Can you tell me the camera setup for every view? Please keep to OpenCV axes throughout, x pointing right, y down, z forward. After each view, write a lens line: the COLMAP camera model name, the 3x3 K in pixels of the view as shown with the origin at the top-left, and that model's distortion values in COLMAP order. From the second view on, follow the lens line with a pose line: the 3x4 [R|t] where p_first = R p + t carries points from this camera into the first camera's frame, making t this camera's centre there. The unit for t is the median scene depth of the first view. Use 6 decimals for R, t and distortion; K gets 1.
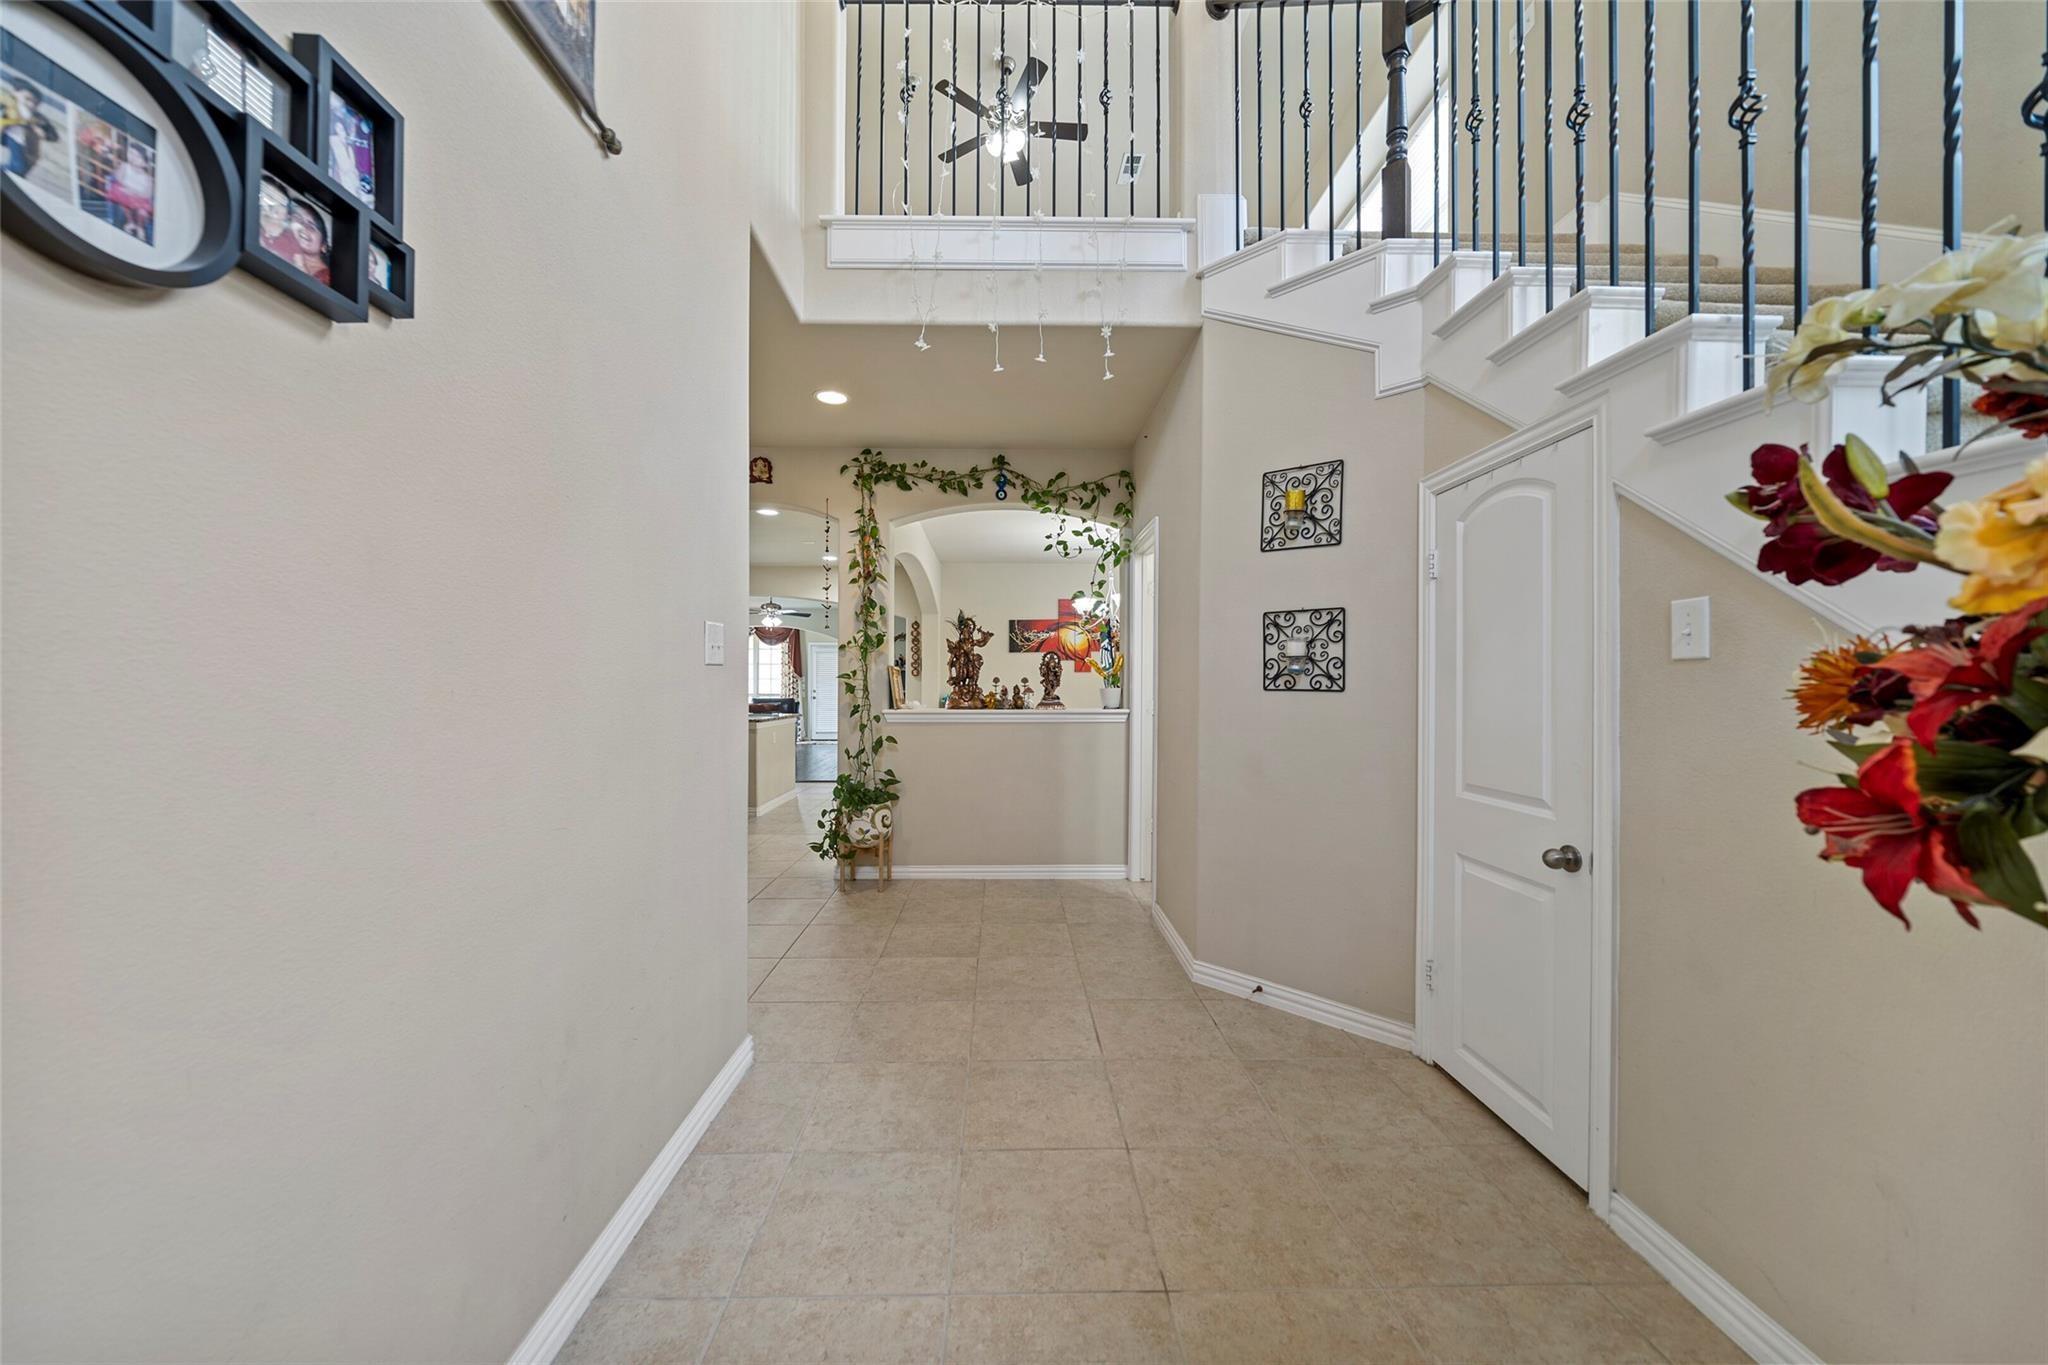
lens RADIAL K [[695.1, 0, 1021.6], [0, 695.1, 686.6], [0, 0, 1]] dist [-0.000968, -0.000026]
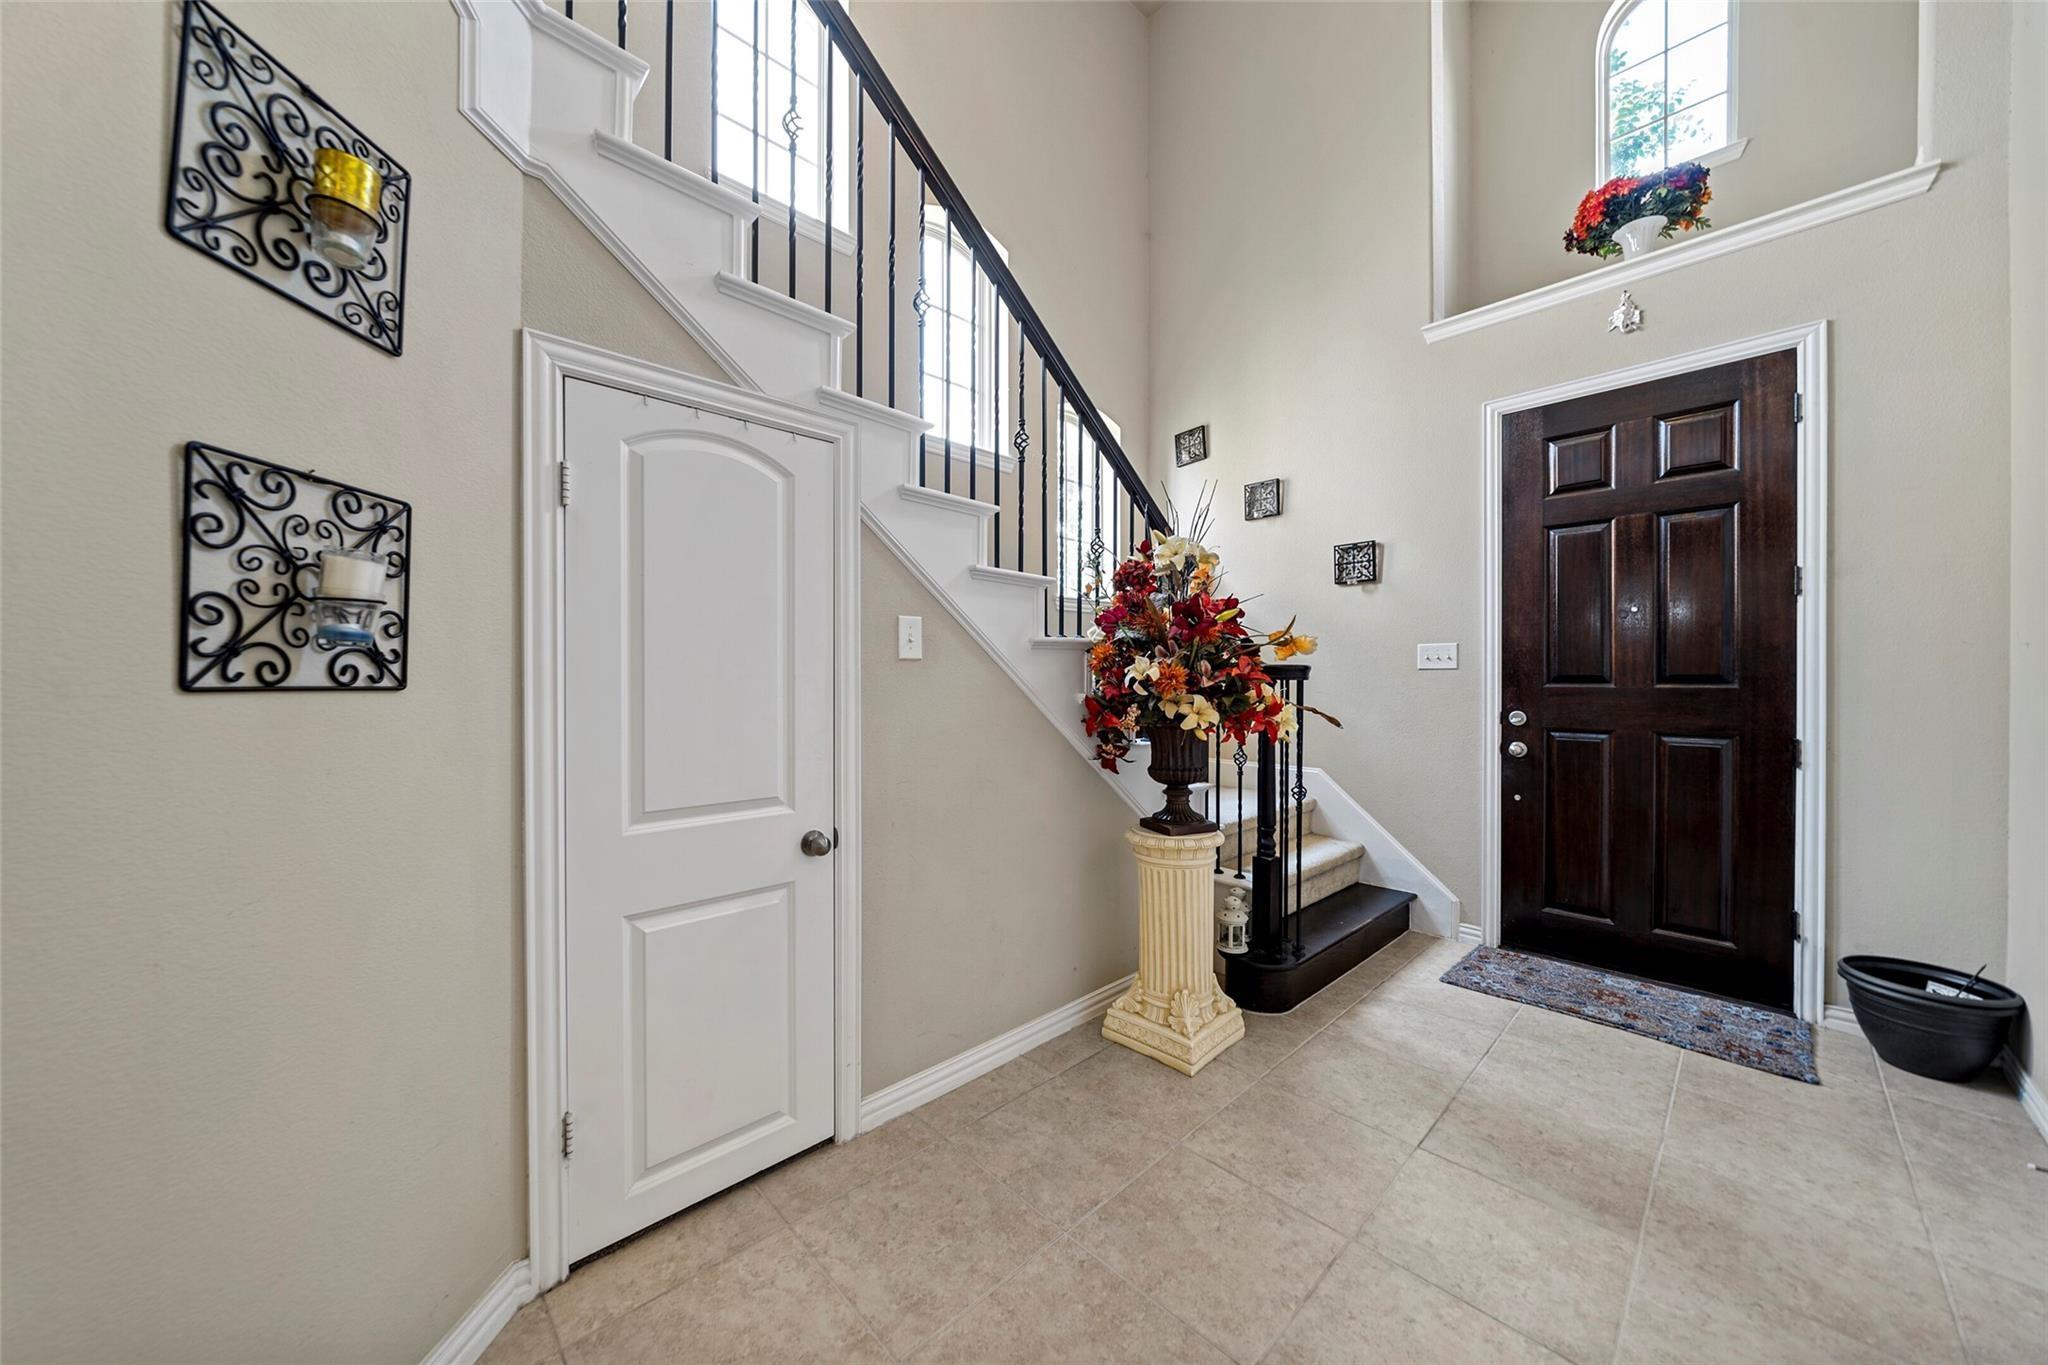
lens RADIAL K [[695.1, 0, 1031.1], [0, 695.1, 675.1], [0, 0, 1]] dist [-0.000968, -0.000026]
pose [[-0.666057, -0.006327, 0.745874, -0.143328], [-0.009453, 0.999955, 0.000041, -0.005903], [-0.745841, -0.007023, -0.666087, 0.995955]]
